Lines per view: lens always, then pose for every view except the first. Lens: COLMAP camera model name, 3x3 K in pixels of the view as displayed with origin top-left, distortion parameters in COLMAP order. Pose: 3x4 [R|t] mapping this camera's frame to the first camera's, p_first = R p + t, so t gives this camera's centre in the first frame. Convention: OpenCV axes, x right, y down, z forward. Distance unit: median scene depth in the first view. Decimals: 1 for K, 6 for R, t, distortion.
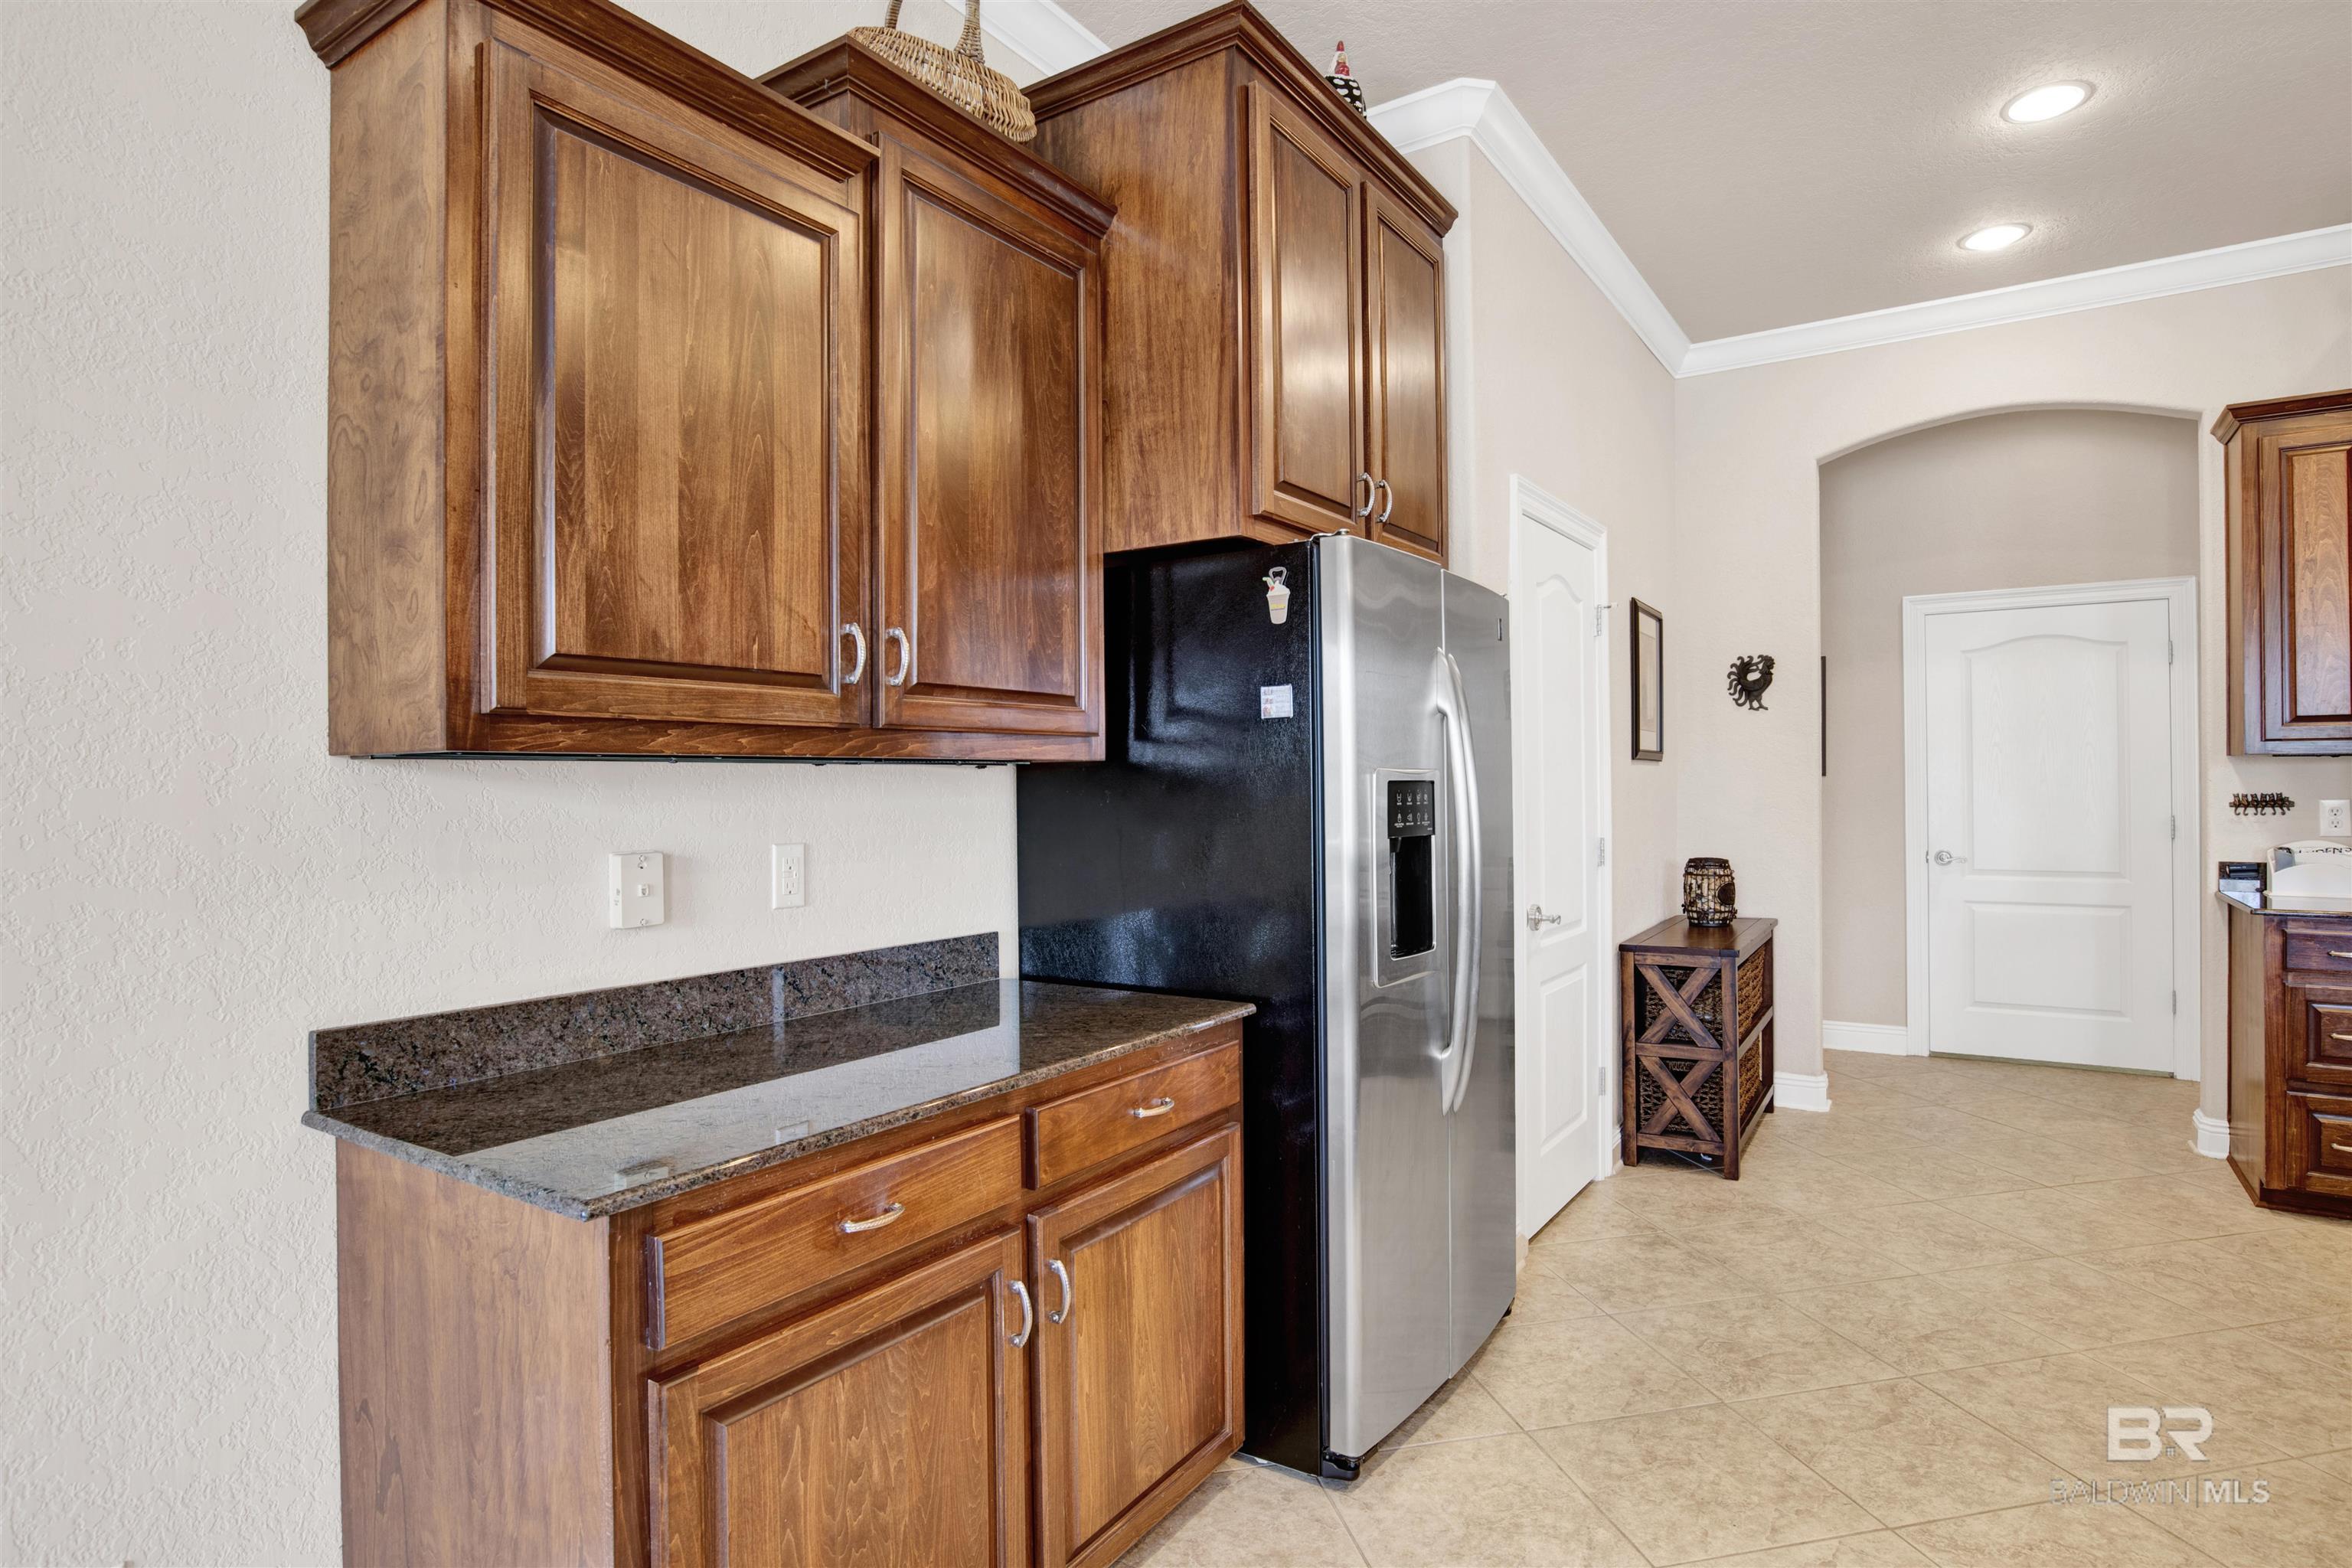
lens RADIAL K [[1247.7, 0, 1180.6], [0, 1247.7, 781.2], [0, 0, 1]] dist [-0.059046, 0.026321]
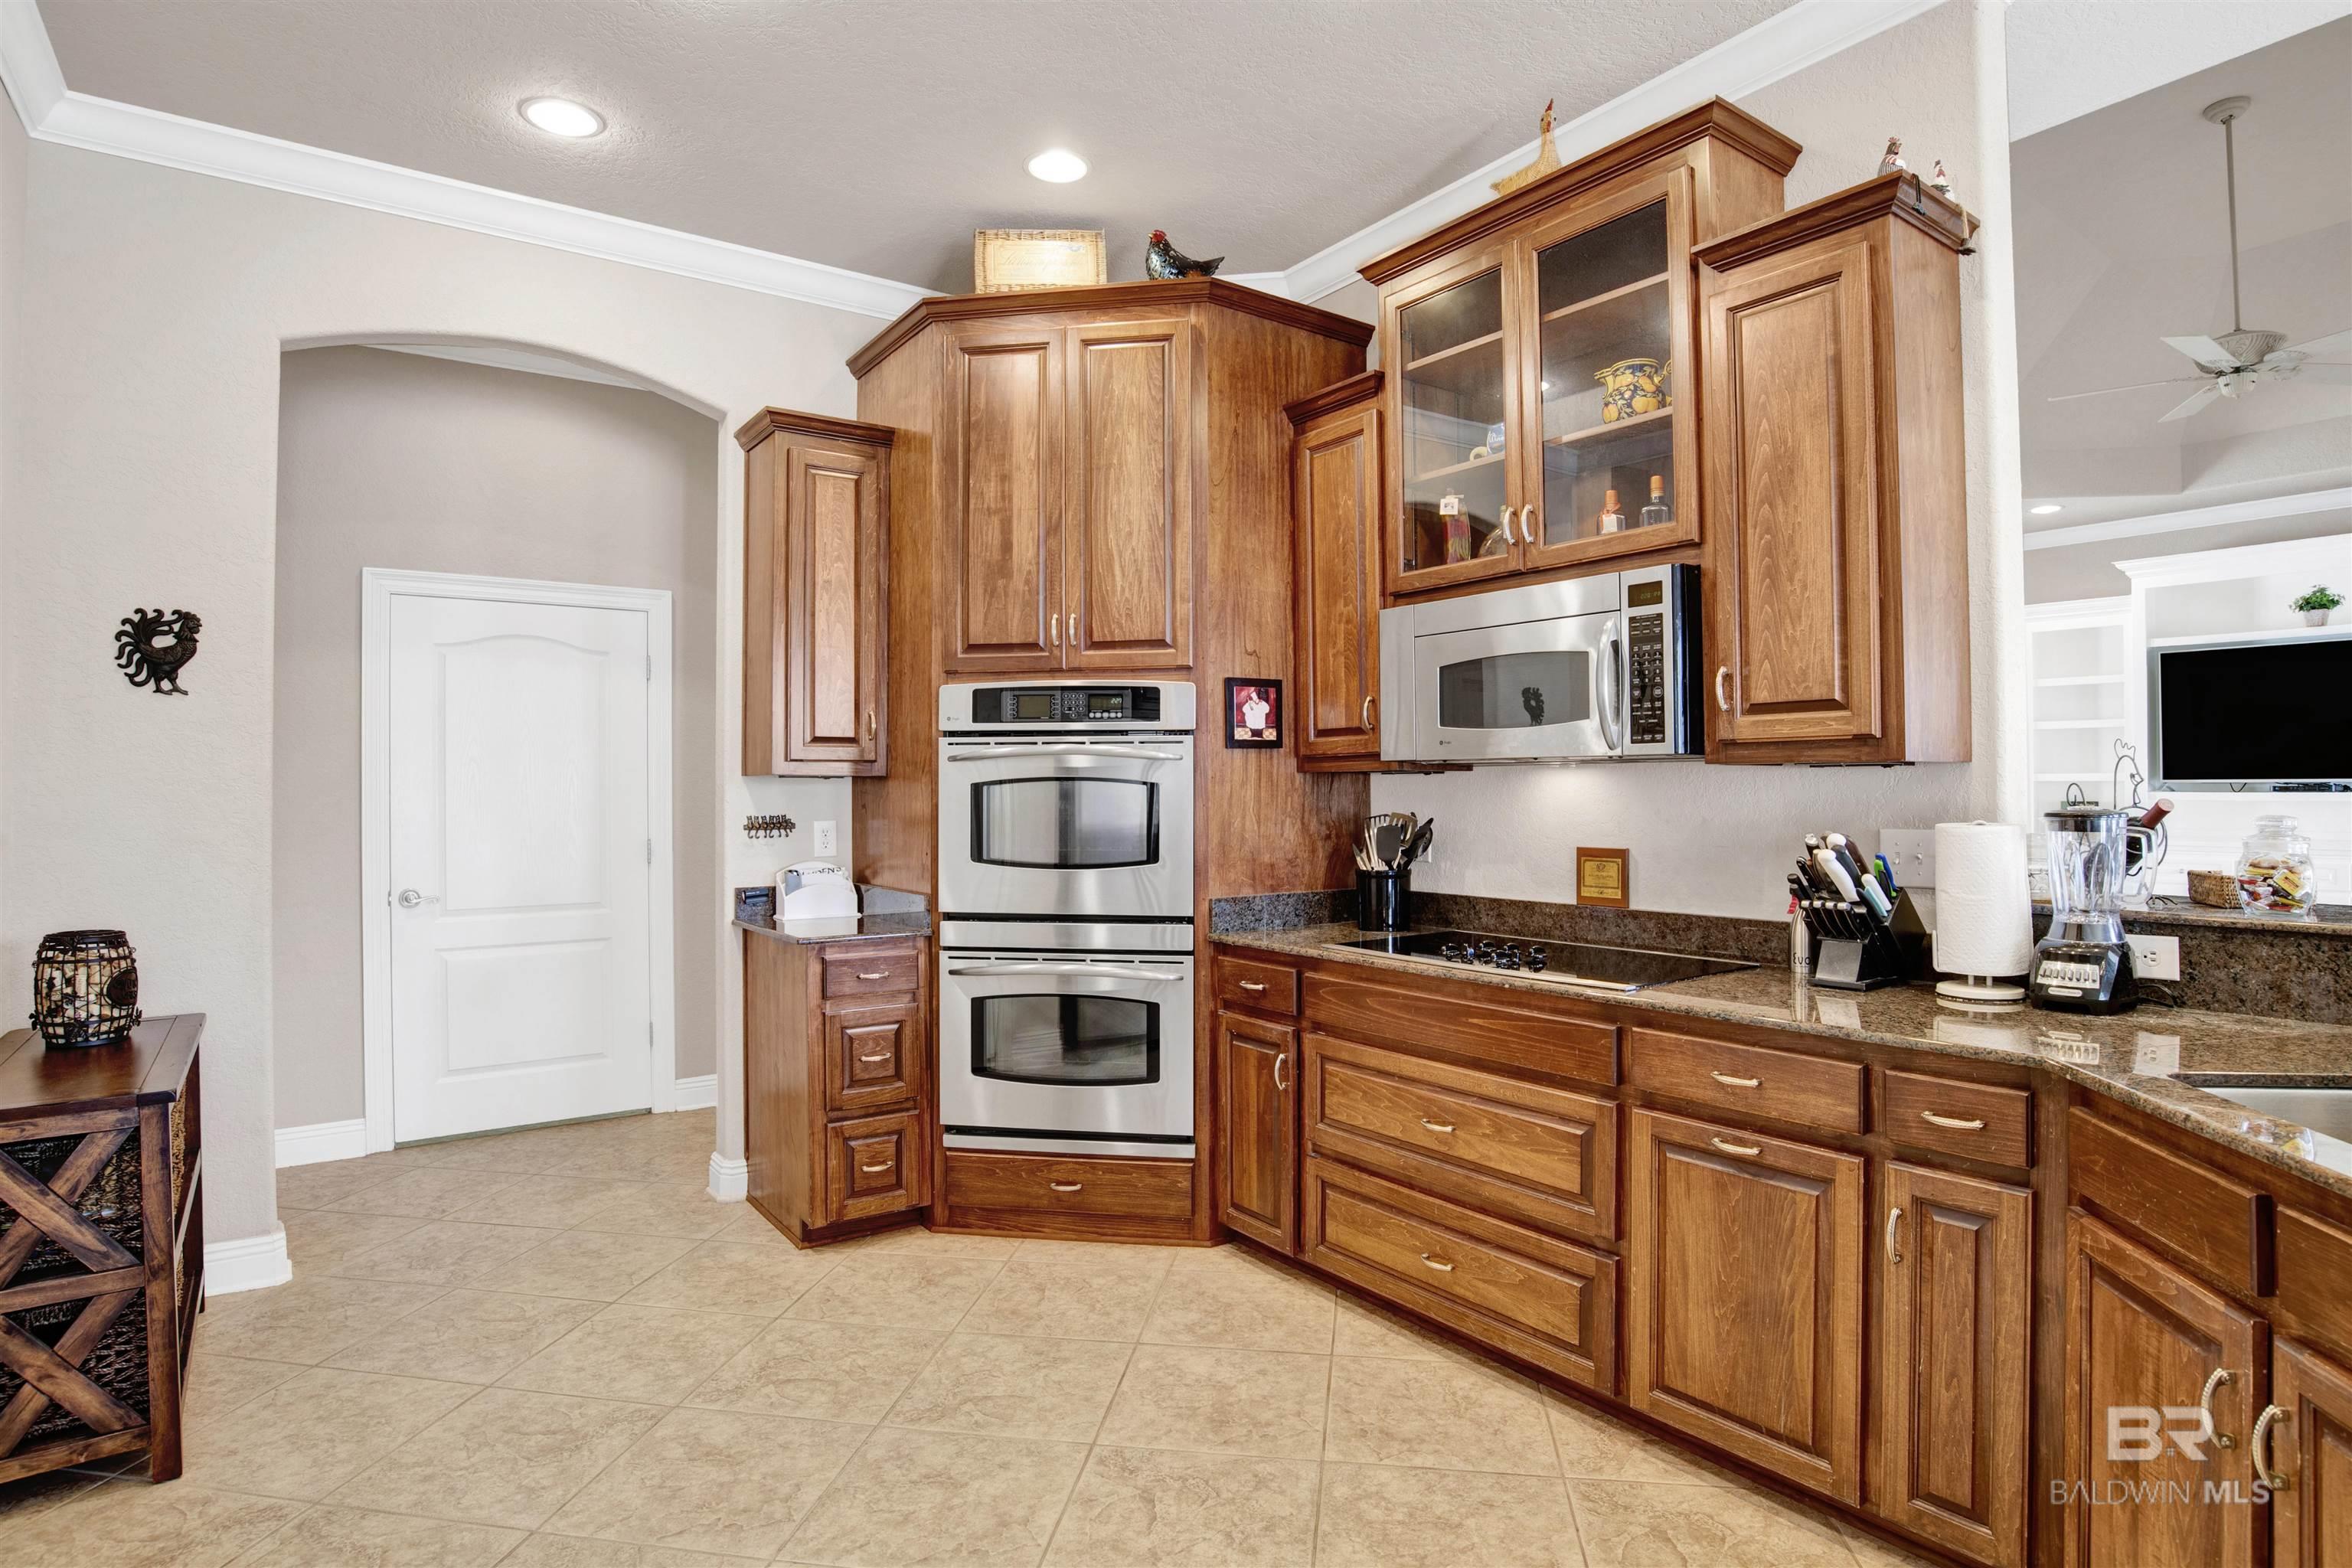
lens RADIAL K [[1230.8, 0, 1184.7], [0, 1230.8, 780.0], [0, 0, 1]] dist [-0.070717, 0.024166]
pose [[0.351895, 0.015112, 0.935917, 0.160930], [0.002647, 0.999850, -0.017140, -0.001035], [-0.936036, 0.008509, 0.351802, 0.614619]]
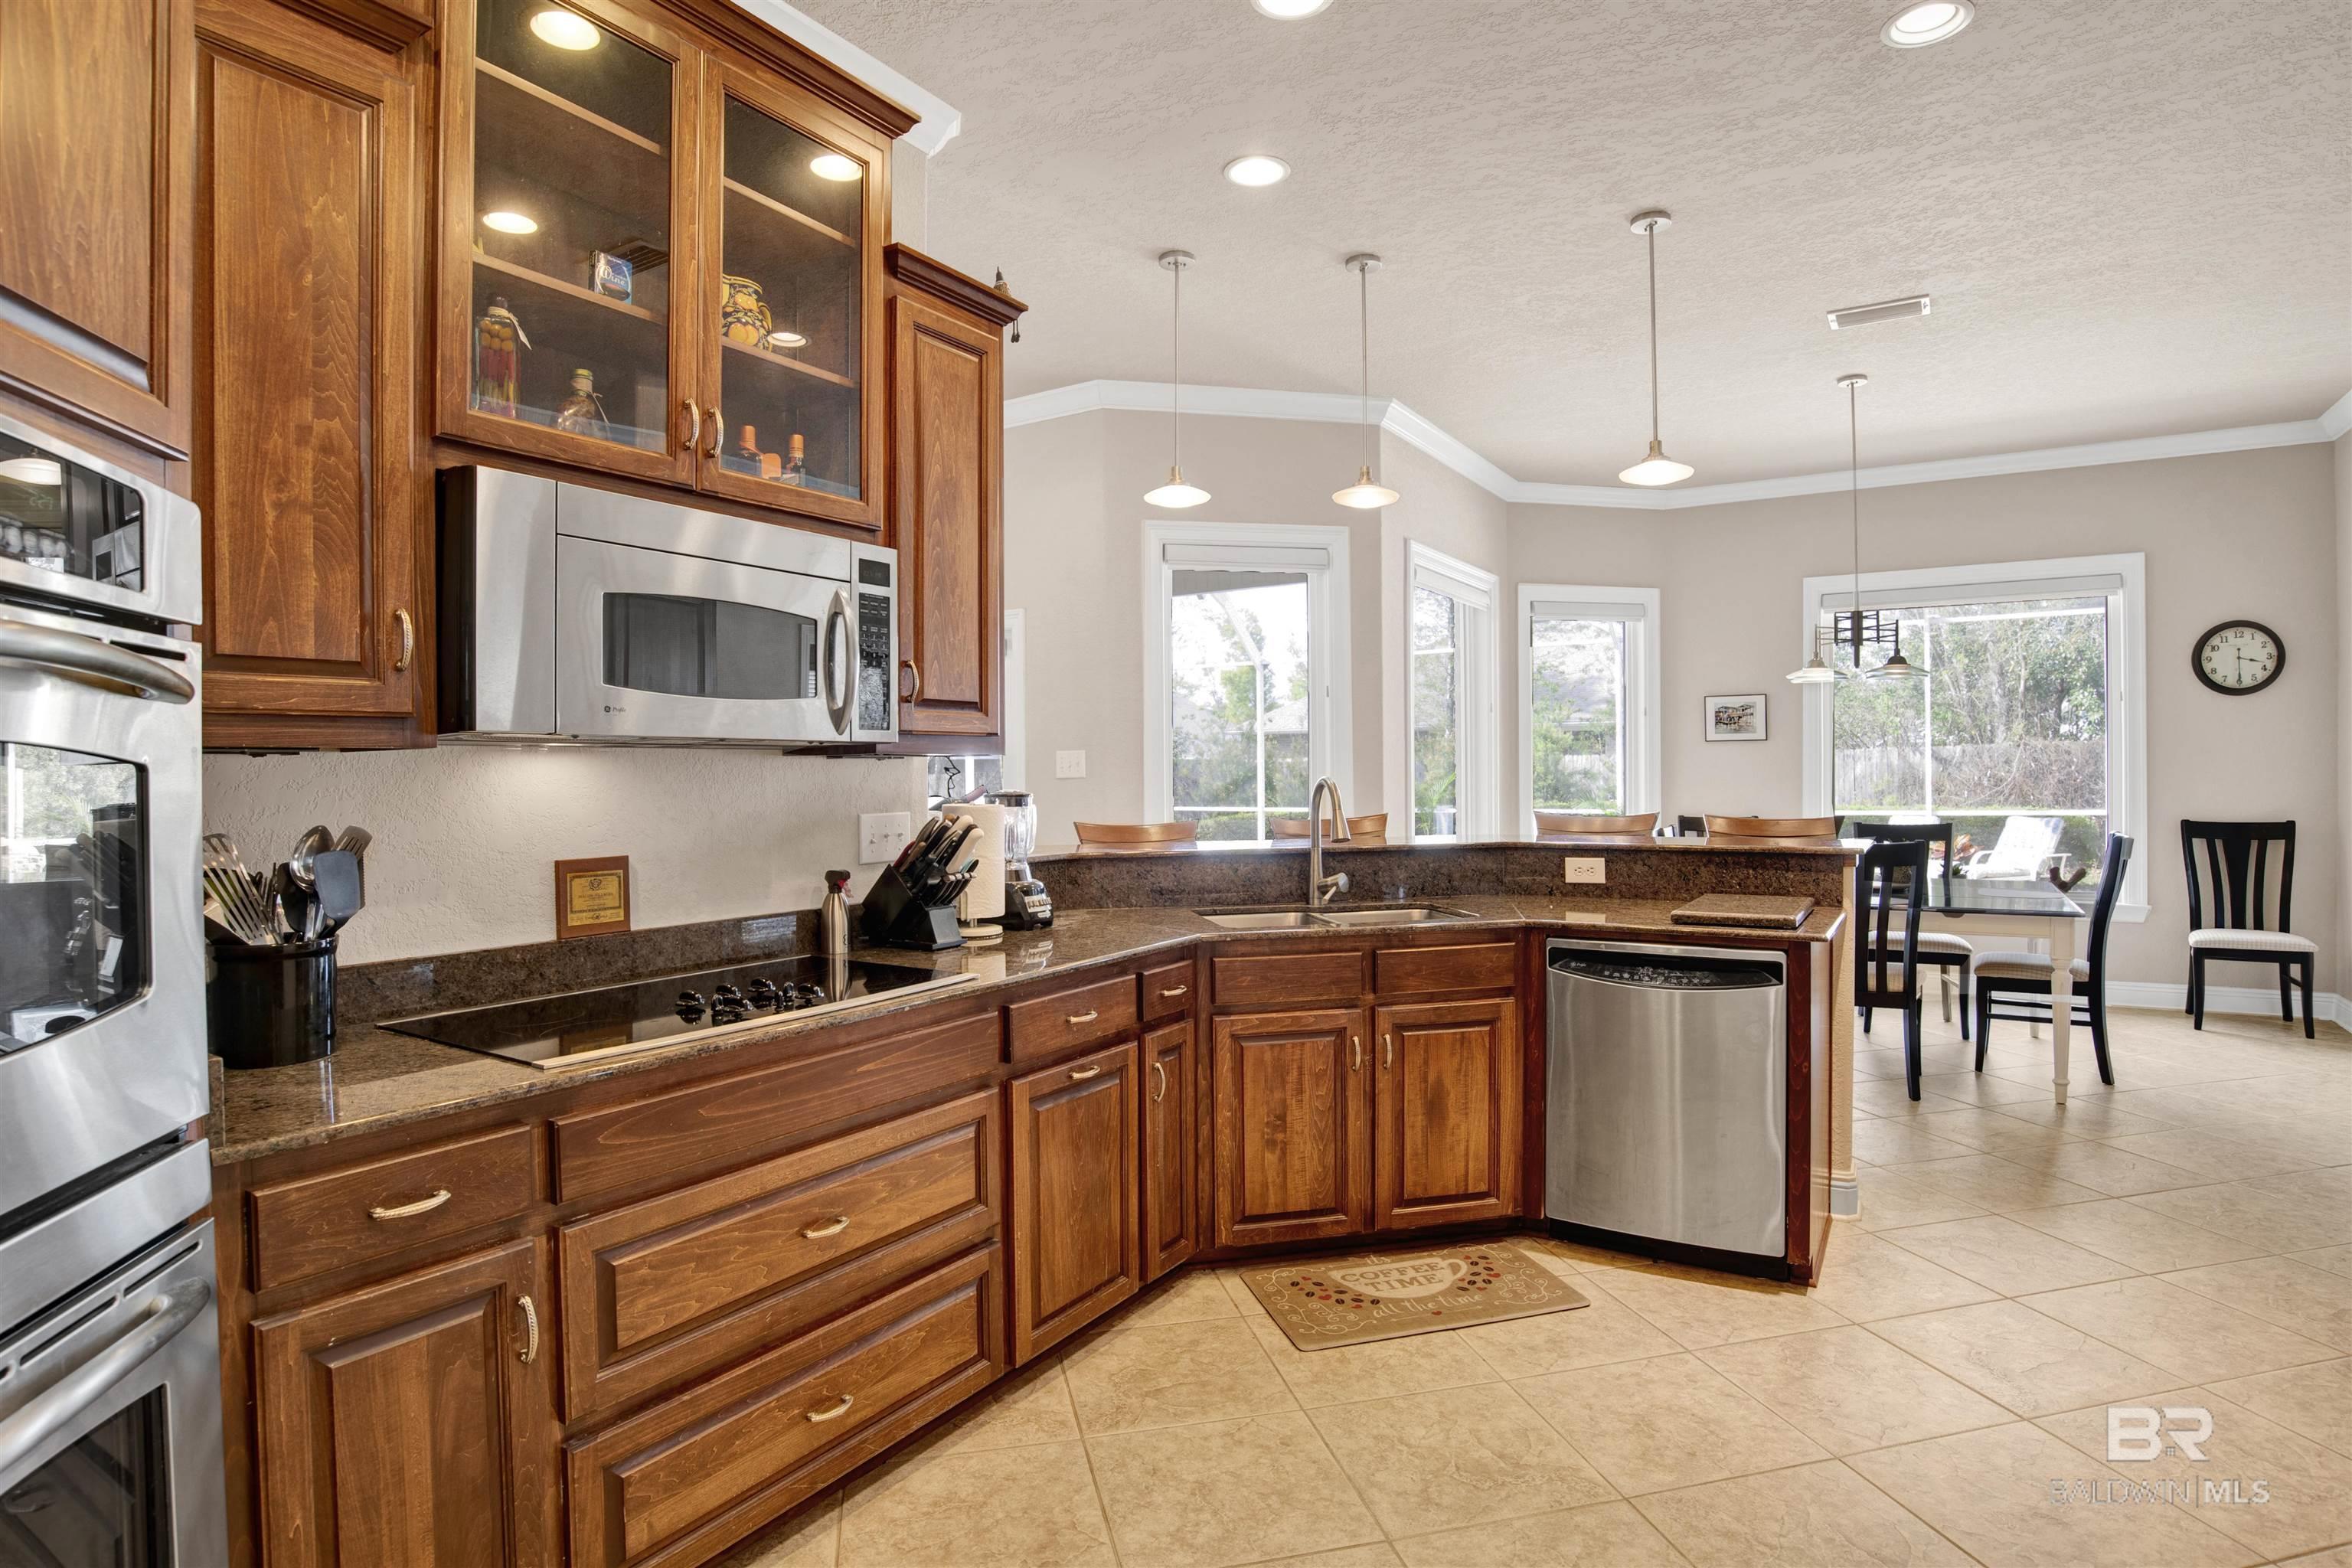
lens RADIAL K [[1230.8, 0, 1184.7], [0, 1230.8, 780.0], [0, 0, 1]] dist [-0.070717, 0.024166]
pose [[-0.999452, 0.018726, -0.027288, 1.172052], [0.018529, 0.999800, 0.007478, -0.012899], [0.027423, 0.006968, -0.999600, 1.748253]]
